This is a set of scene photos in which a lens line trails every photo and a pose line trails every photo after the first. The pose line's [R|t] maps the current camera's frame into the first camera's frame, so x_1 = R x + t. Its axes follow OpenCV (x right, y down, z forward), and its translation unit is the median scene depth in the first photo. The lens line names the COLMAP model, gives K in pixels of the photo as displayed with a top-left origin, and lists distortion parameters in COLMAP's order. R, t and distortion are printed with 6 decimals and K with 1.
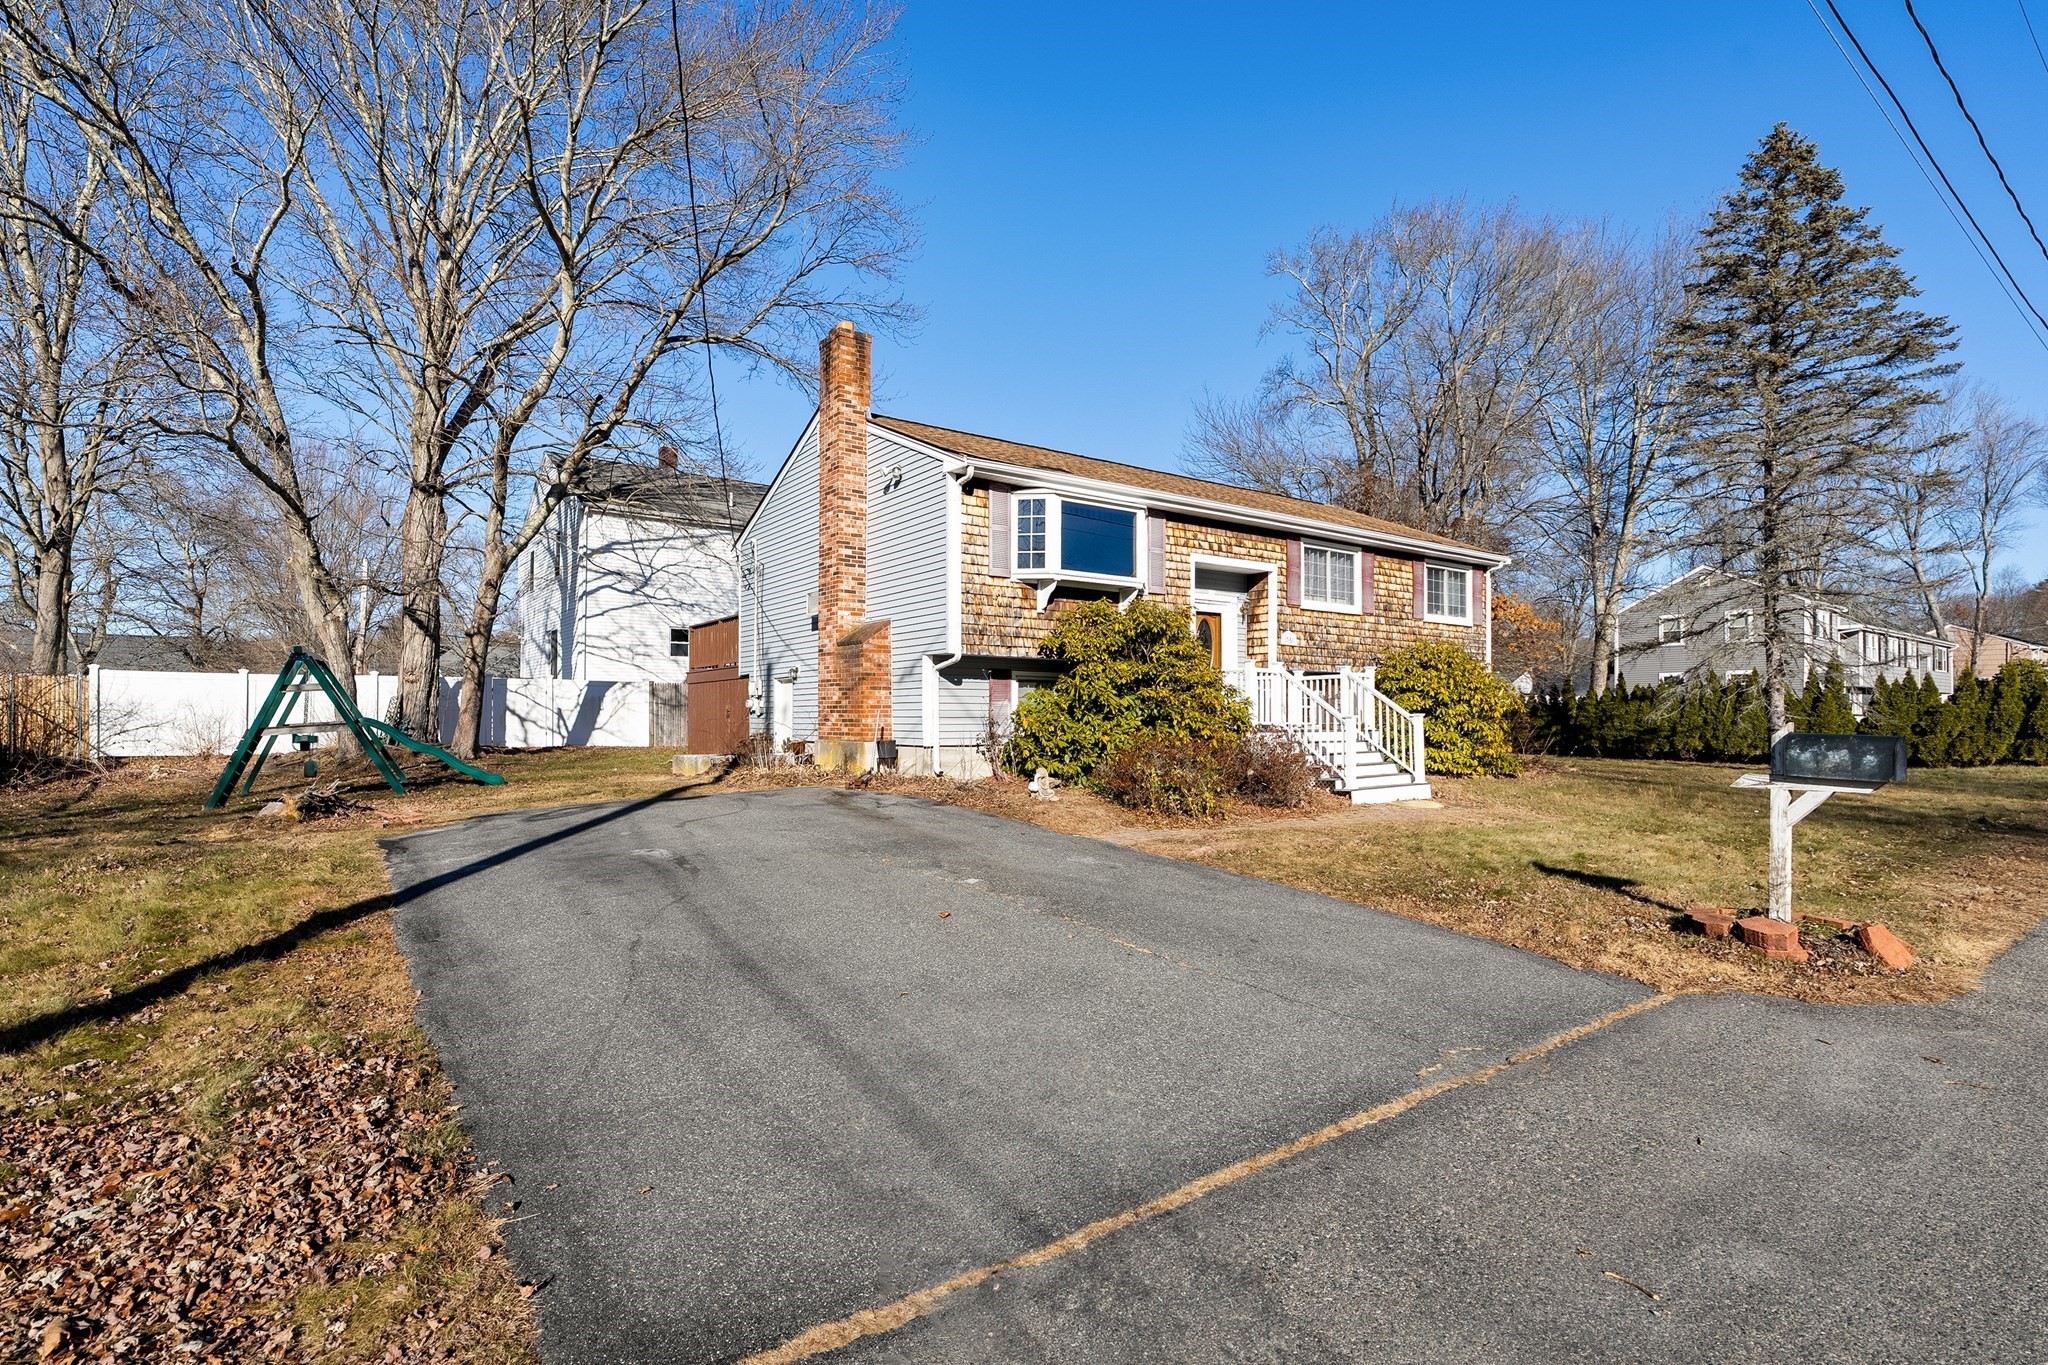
lens RADIAL K [[962.8, 0, 1024.0], [0, 962.8, 682.5], [0, 0, 1]] dist [-0.000701, 0.000215]
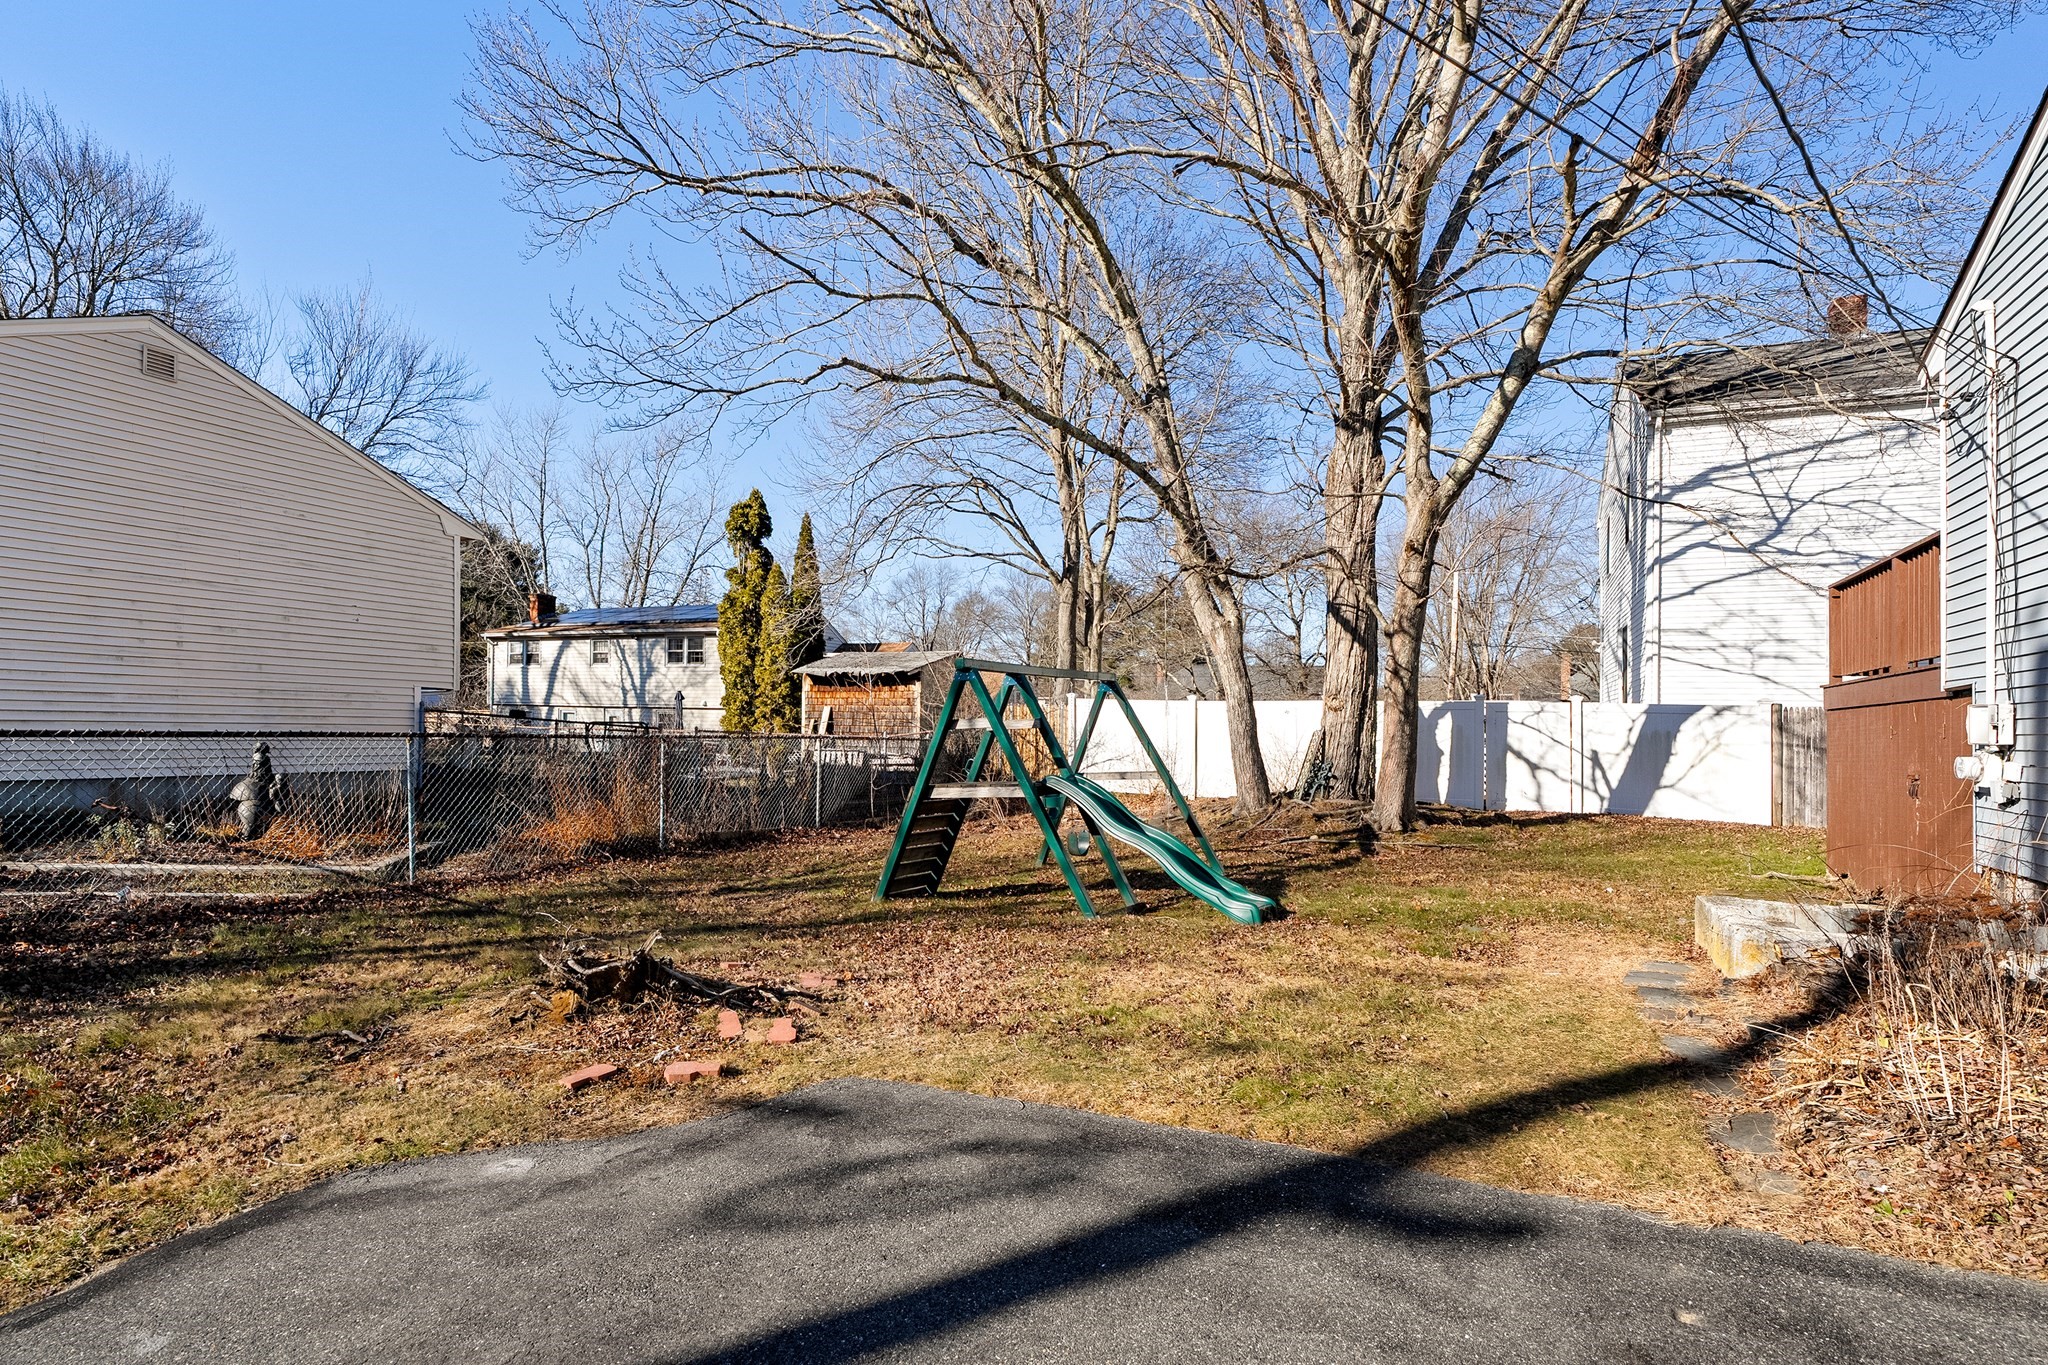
lens RADIAL K [[993.4, 0, 1014.7], [0, 993.4, 712.3], [0, 0, 1]] dist [-0.000197, 0.000530]
pose [[0.449458, -0.001817, -0.893300, -0.107769], [0.008985, 0.999957, 0.002486, -0.002636], [0.893256, -0.009143, 0.449454, 0.486771]]
